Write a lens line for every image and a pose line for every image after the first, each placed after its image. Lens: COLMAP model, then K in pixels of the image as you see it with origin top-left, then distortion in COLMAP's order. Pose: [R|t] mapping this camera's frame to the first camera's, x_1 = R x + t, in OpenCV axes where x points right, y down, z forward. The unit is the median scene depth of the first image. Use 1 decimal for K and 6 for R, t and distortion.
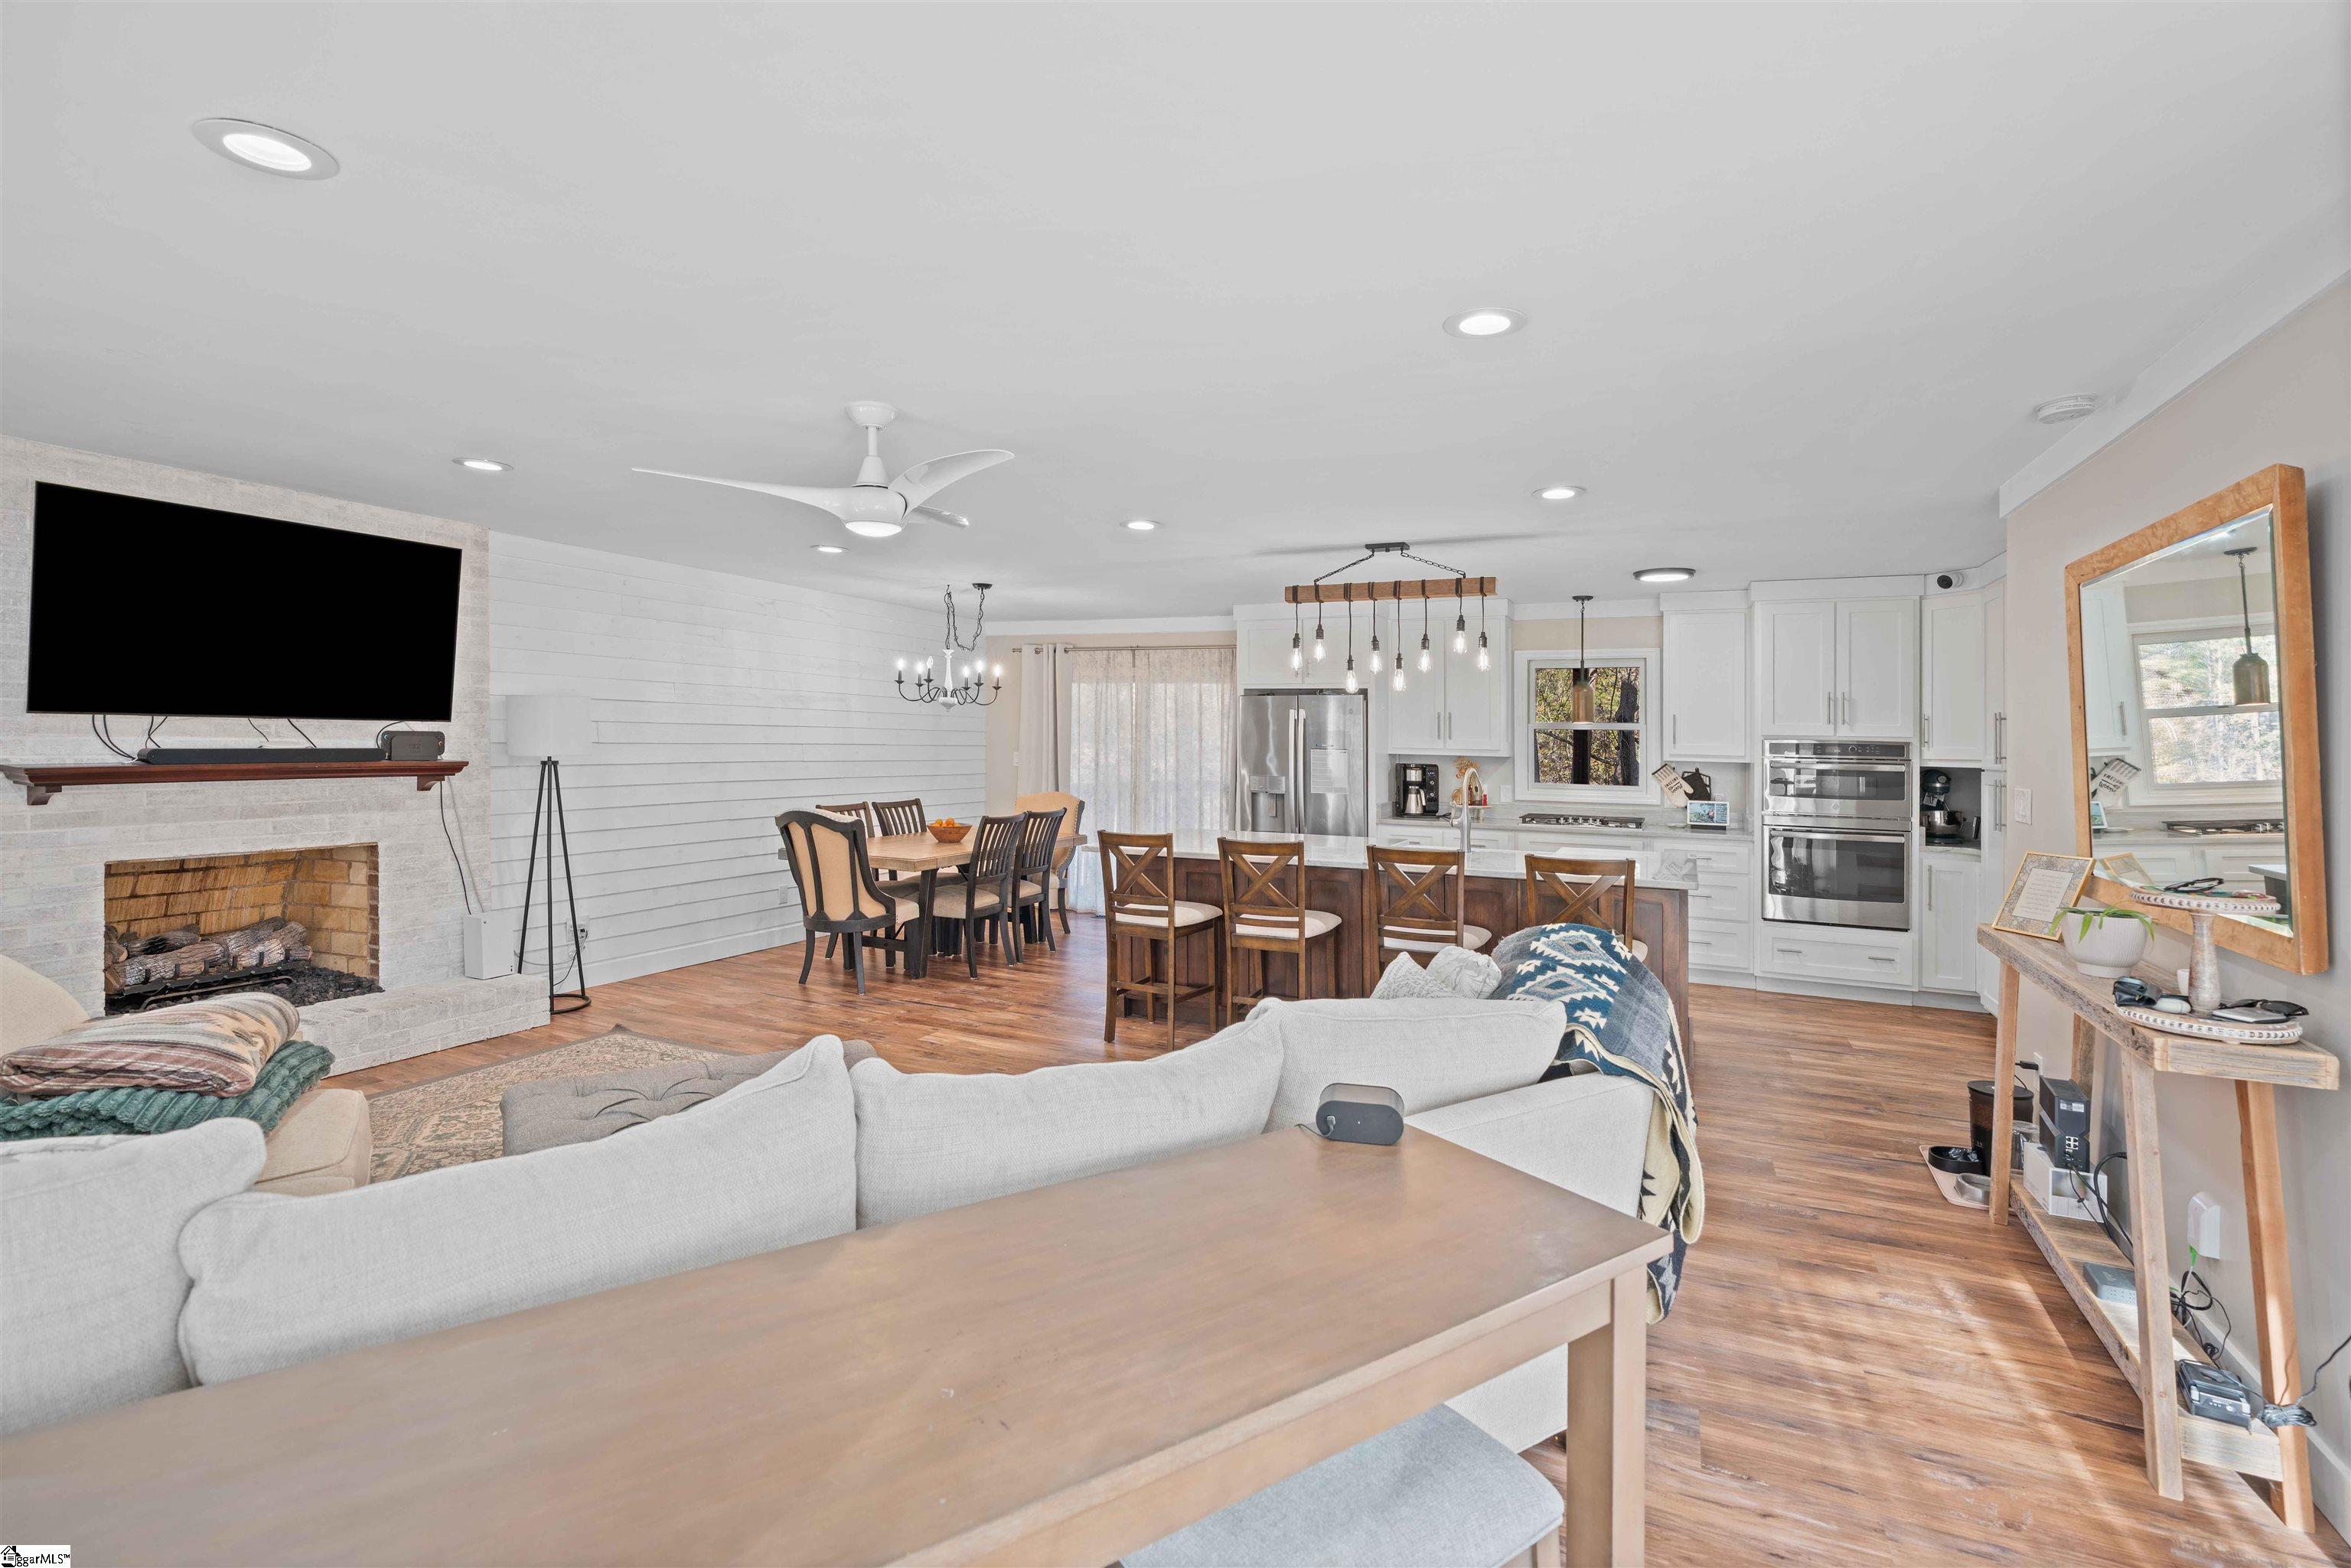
lens RADIAL K [[1060.9, 0, 1172.0], [0, 1060.9, 753.6], [0, 0, 1]] dist [0.000865, 0.000578]
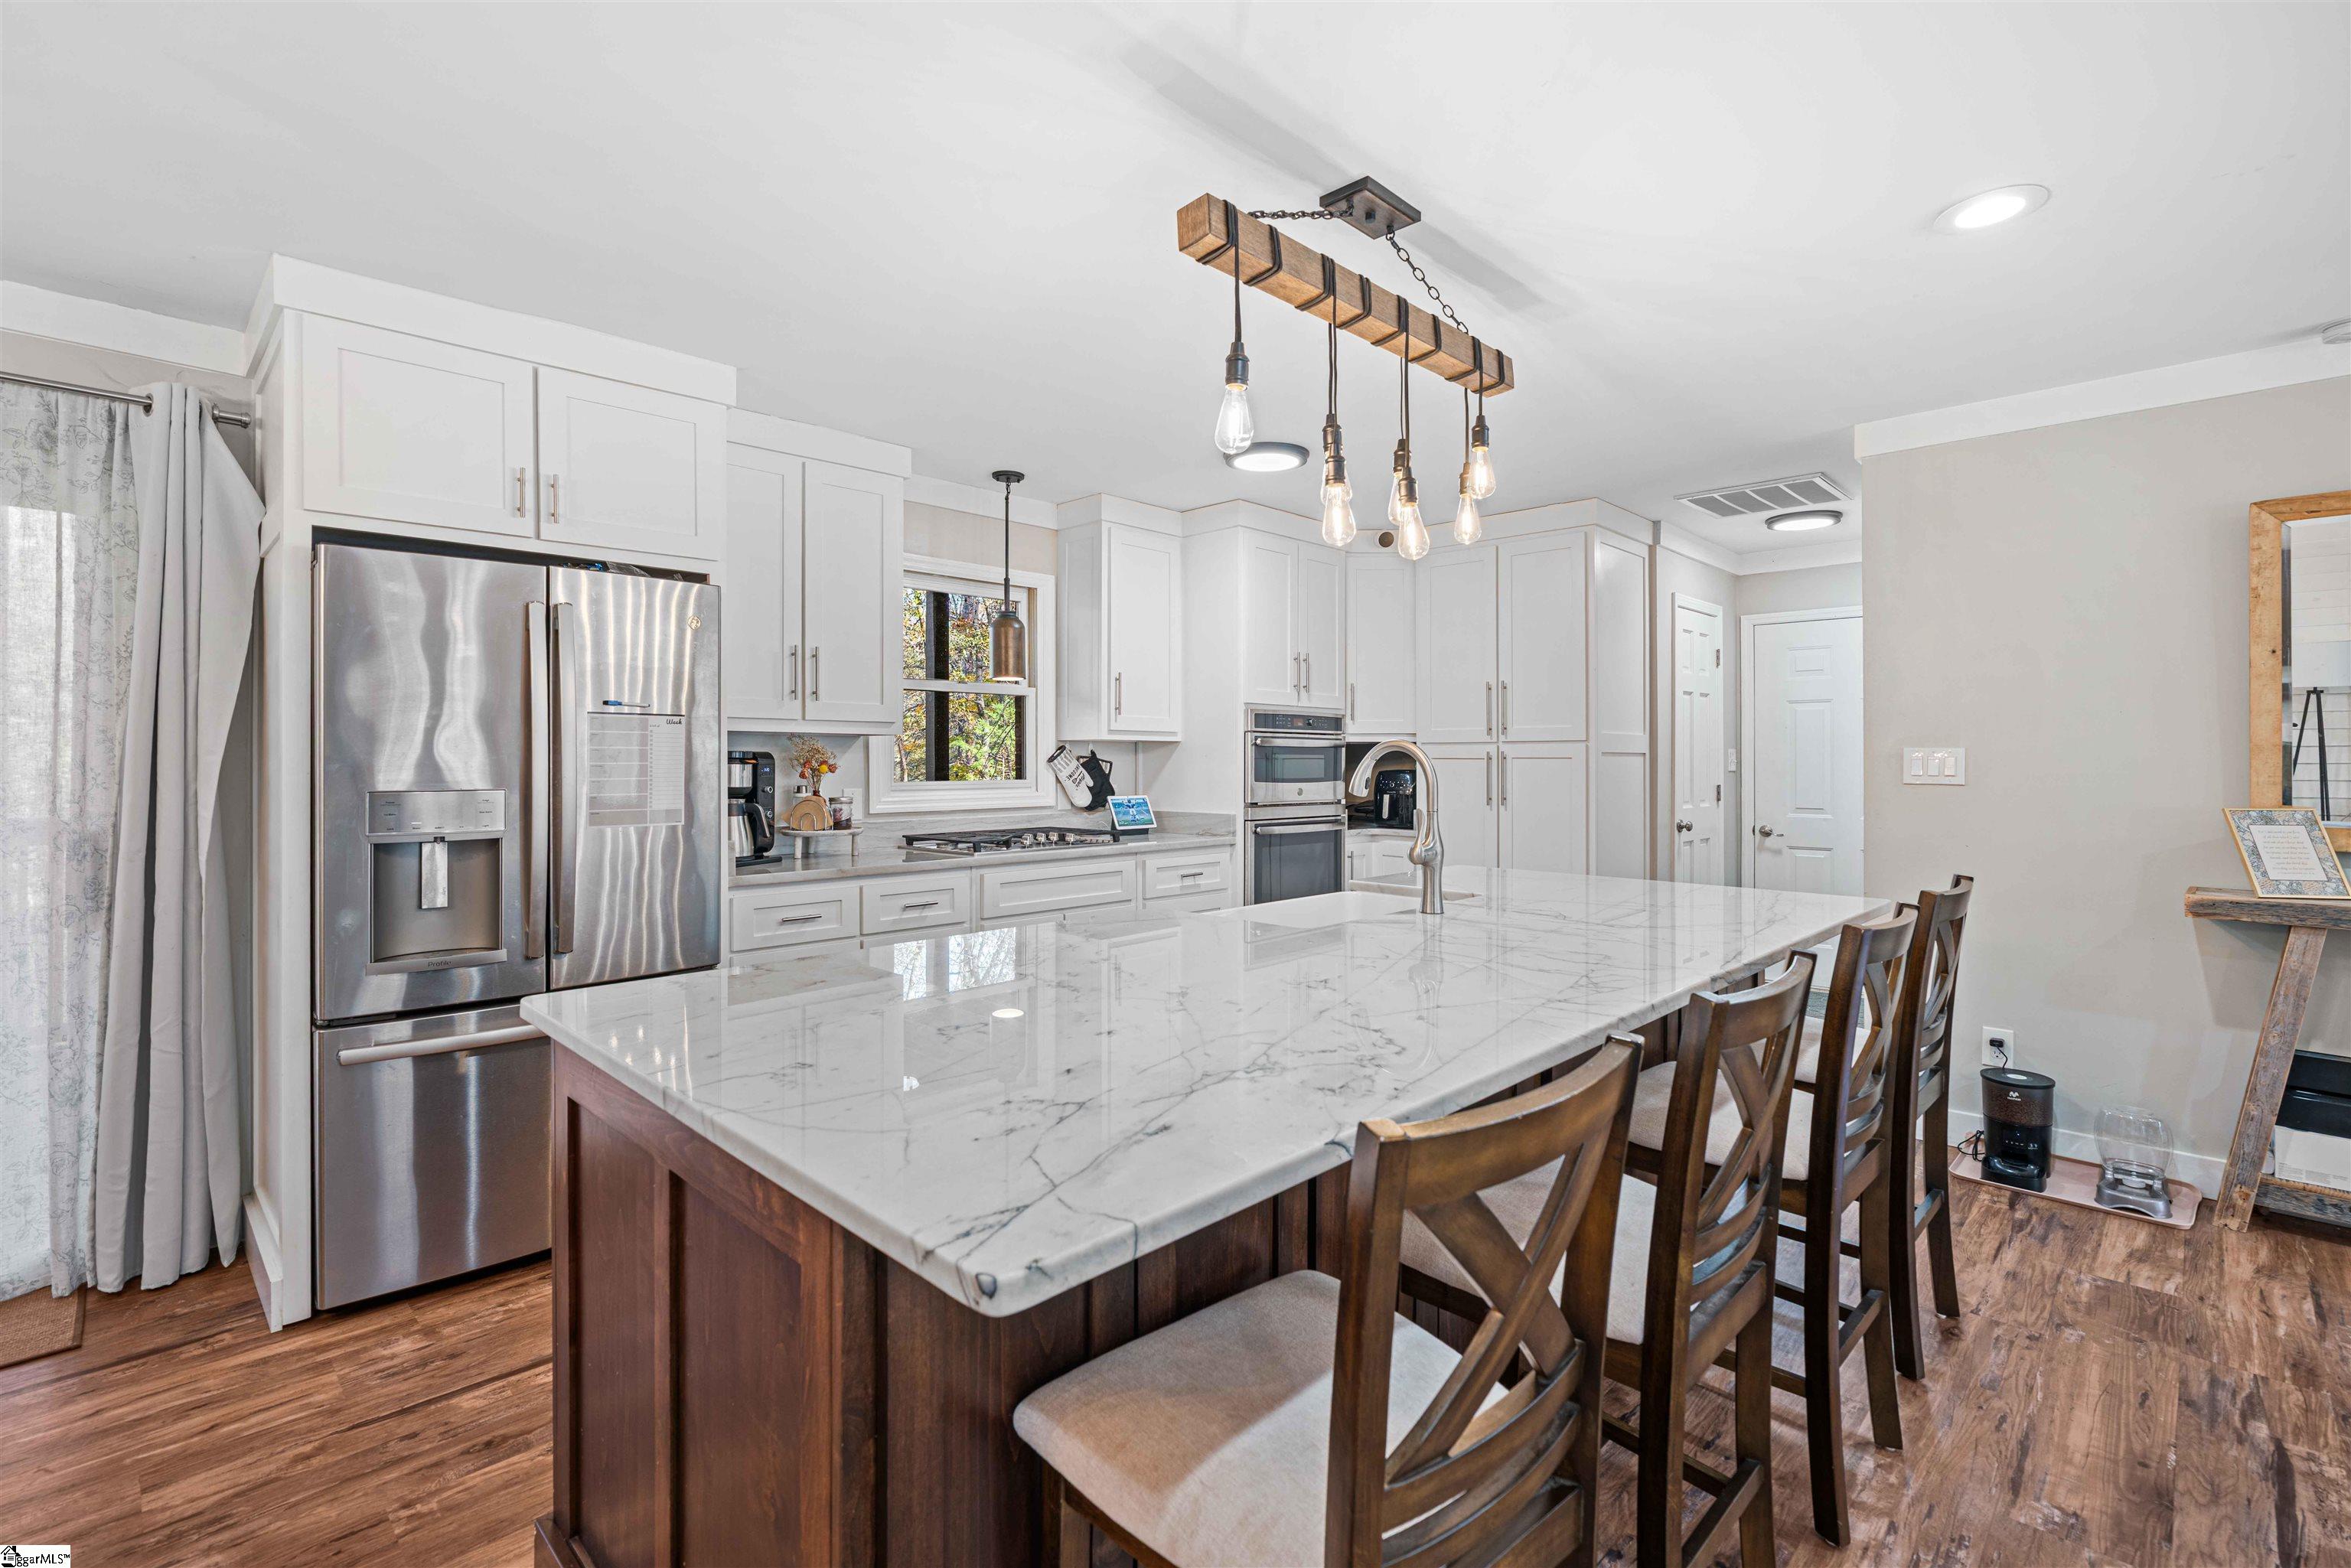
lens RADIAL K [[1060.9, 0, 1172.0], [0, 1060.9, 753.6], [0, 0, 1]] dist [0.000865, 0.000578]
pose [[0.333779, -0.007245, 0.942623, -0.171868], [0.009685, 0.999944, 0.004256, 0.013074], [-0.942601, 0.007709, 0.333831, 0.734725]]
